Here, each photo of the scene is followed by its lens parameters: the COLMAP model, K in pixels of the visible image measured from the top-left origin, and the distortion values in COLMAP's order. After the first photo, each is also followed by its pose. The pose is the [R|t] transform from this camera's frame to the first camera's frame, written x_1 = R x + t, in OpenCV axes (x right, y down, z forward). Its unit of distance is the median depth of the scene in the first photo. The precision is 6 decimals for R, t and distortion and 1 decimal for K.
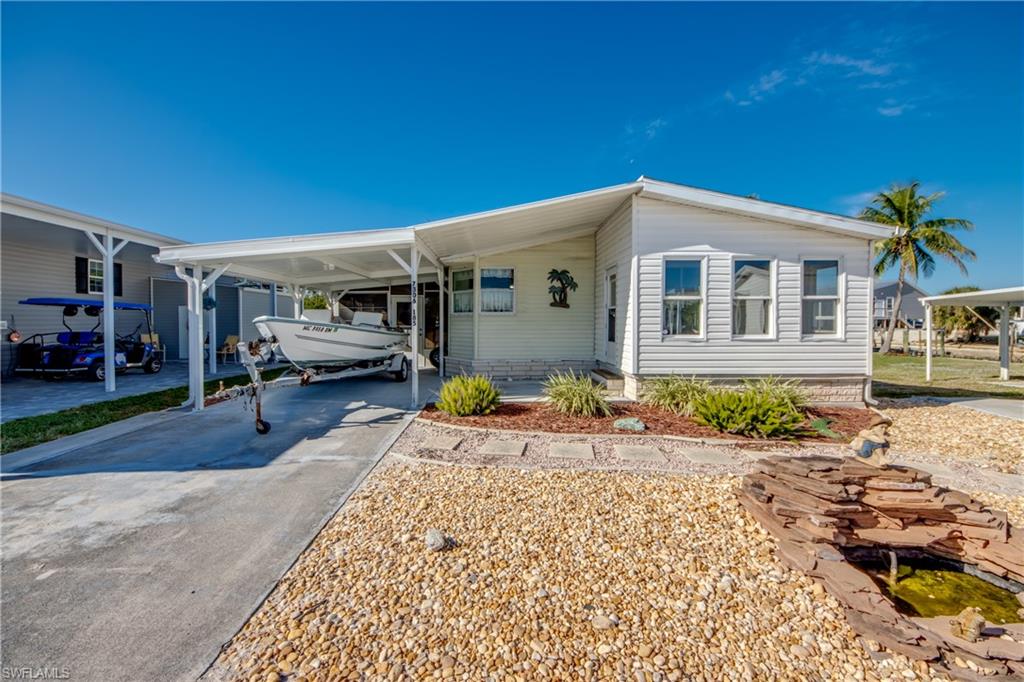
lens RADIAL K [[402.0, 0, 499.2], [0, 402.0, 343.9], [0, 0, 1]] dist [0.041808, -0.028252]
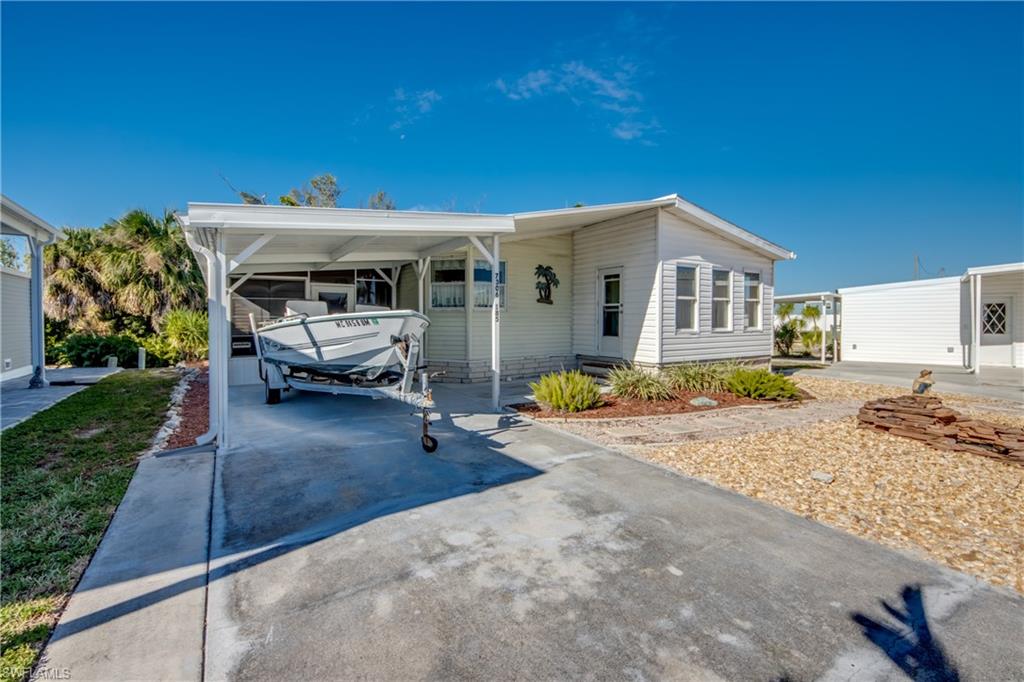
lens RADIAL K [[471.7, 0, 512.0], [0, 471.7, 341.0], [0, 0, 1]] dist [0.031170, -0.000249]
pose [[0.849283, -0.024786, 0.527355, -0.737817], [0.029980, 0.999550, -0.001304, 0.001211], [-0.527085, 0.016917, 0.849644, 0.073790]]
